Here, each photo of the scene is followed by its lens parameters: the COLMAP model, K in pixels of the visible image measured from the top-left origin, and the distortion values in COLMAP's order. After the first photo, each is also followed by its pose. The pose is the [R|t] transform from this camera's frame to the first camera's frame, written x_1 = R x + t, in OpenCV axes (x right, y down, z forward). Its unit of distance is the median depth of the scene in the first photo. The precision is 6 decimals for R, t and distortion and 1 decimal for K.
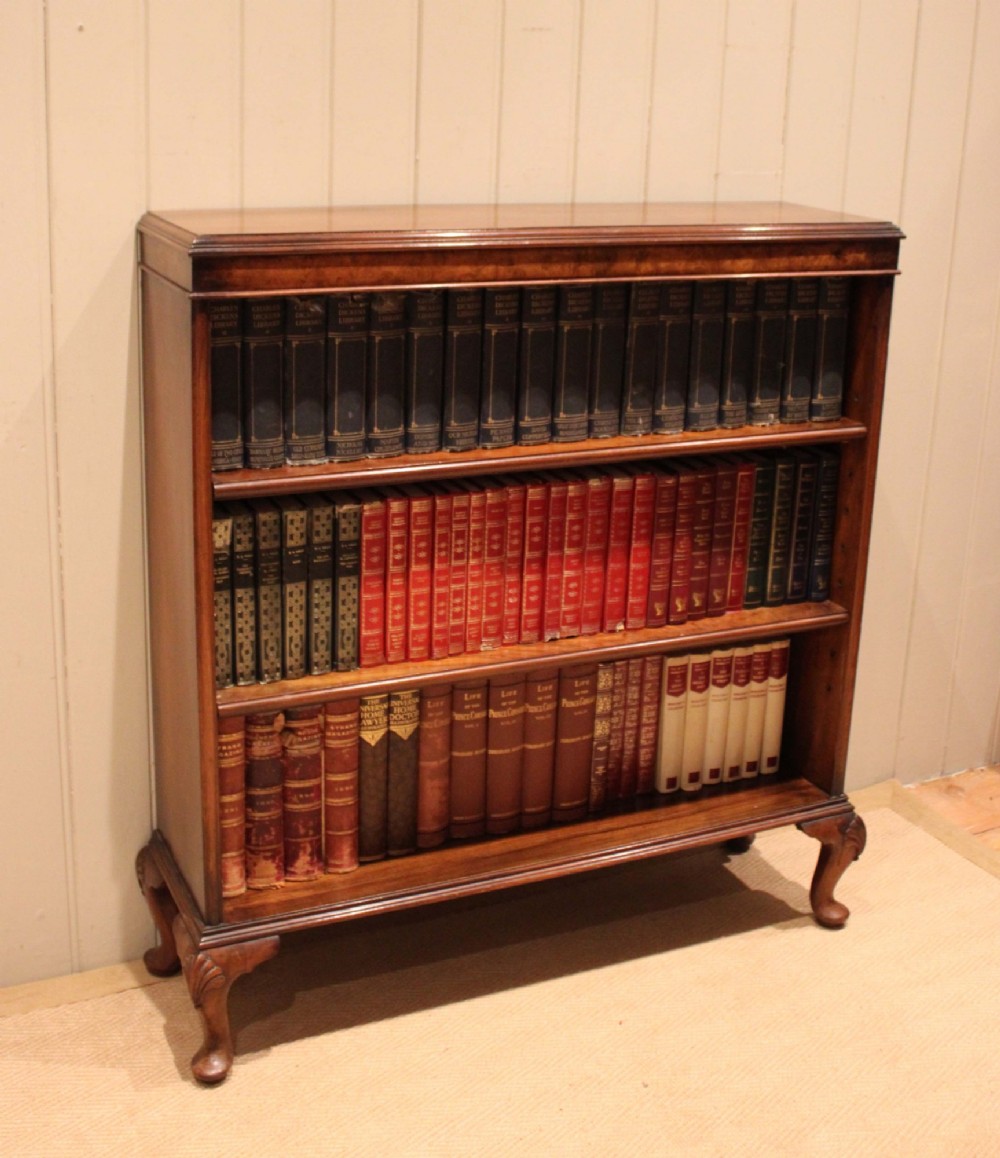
lens RADIAL K [[1537.9, 0, 472.3], [0, 1537.9, 442.3], [0, 0, 1]] dist [-0.114037, 0.067348]
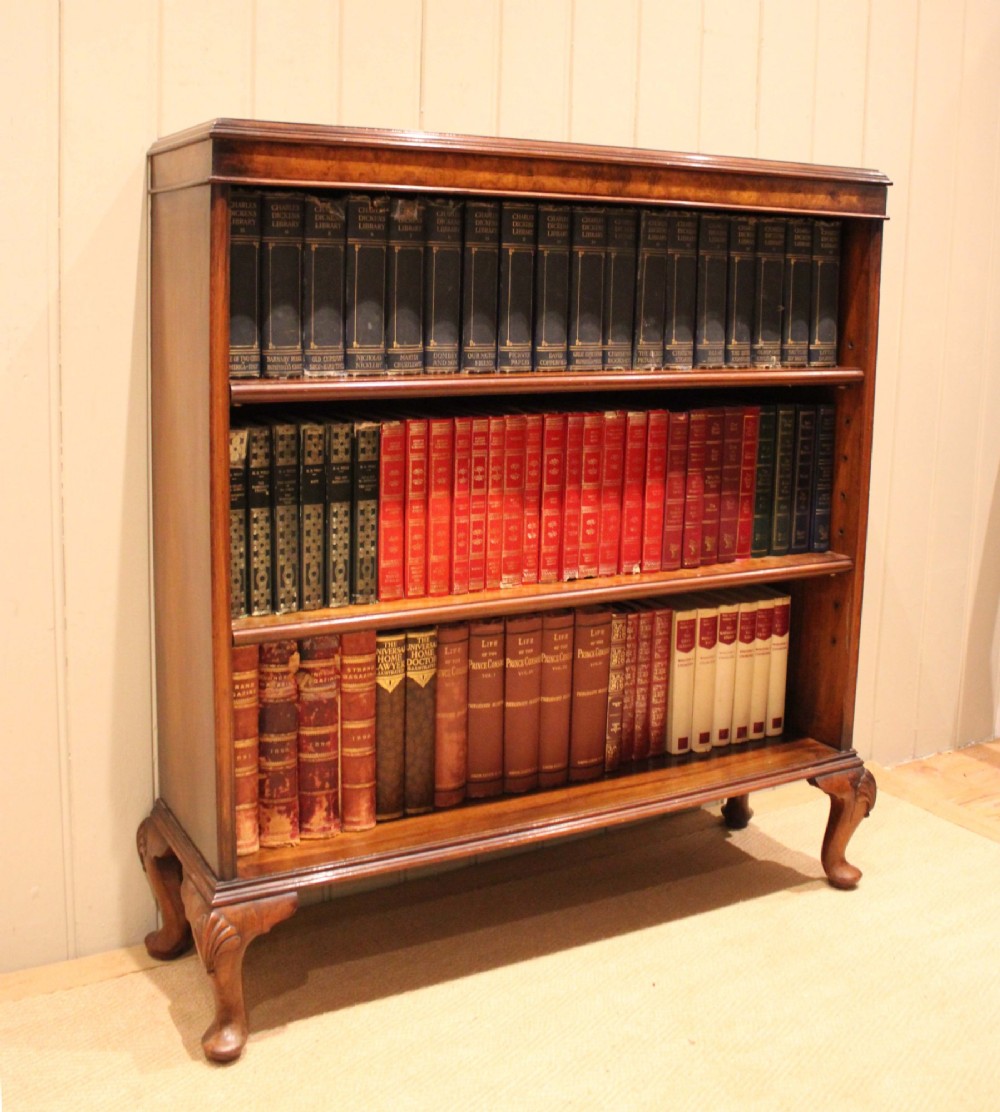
lens RADIAL K [[1304.3, 0, 482.6], [0, 1304.3, 430.2], [0, 0, 1]] dist [-0.142468, 0.109256]
pose [[0.997360, -0.016838, 0.070638, -0.062787], [0.025645, 0.991739, -0.125683, 0.141441], [-0.067939, 0.127162, 0.989552, 0.178033]]
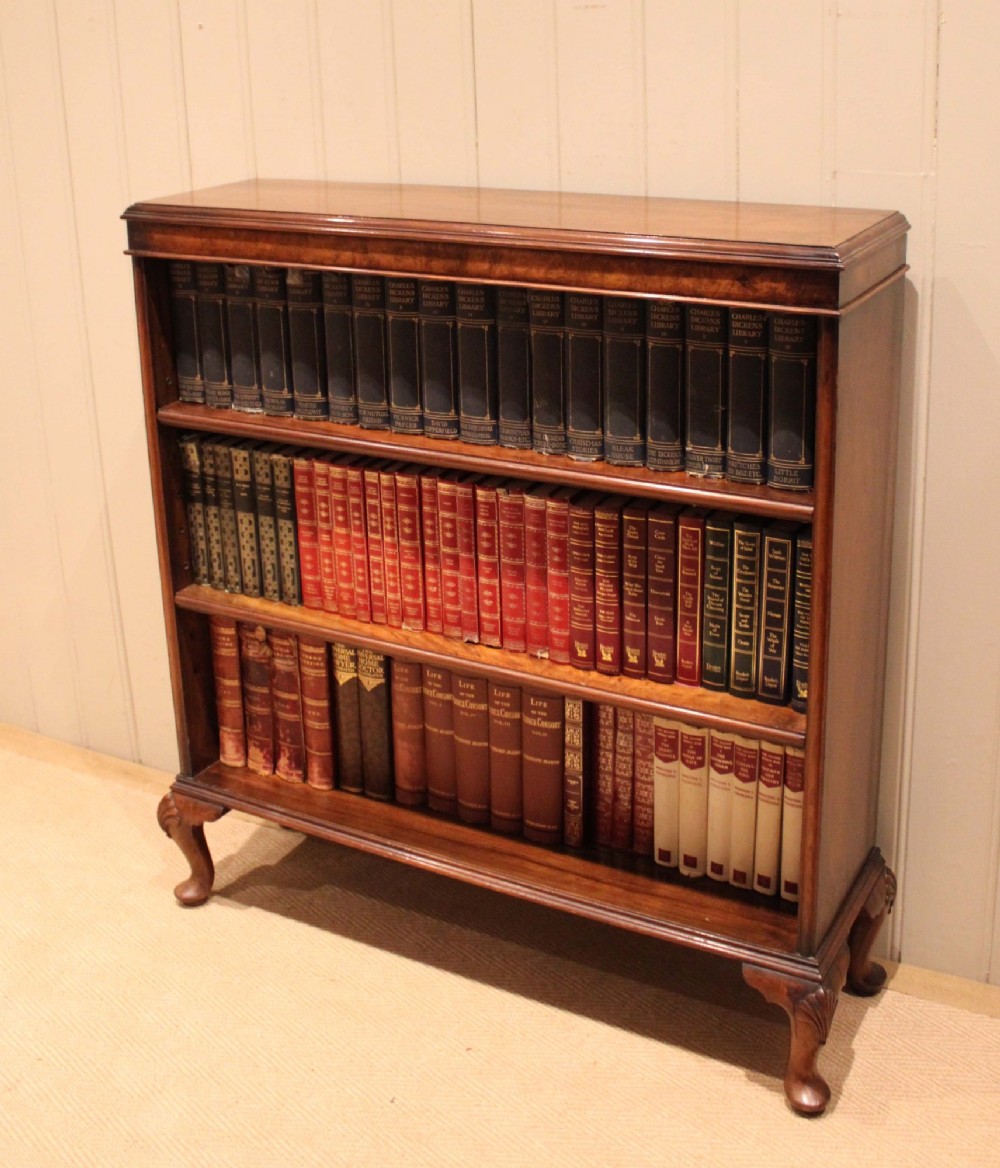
lens RADIAL K [[1497.4, 0, 500.5], [0, 1497.4, 402.1], [0, 0, 1]] dist [-0.151832, 0.128467]
pose [[0.599477, 0.174765, -0.781079, 0.798301], [-0.157392, 0.982557, 0.099047, -0.120883], [0.784764, 0.063559, 0.616527, 0.436563]]
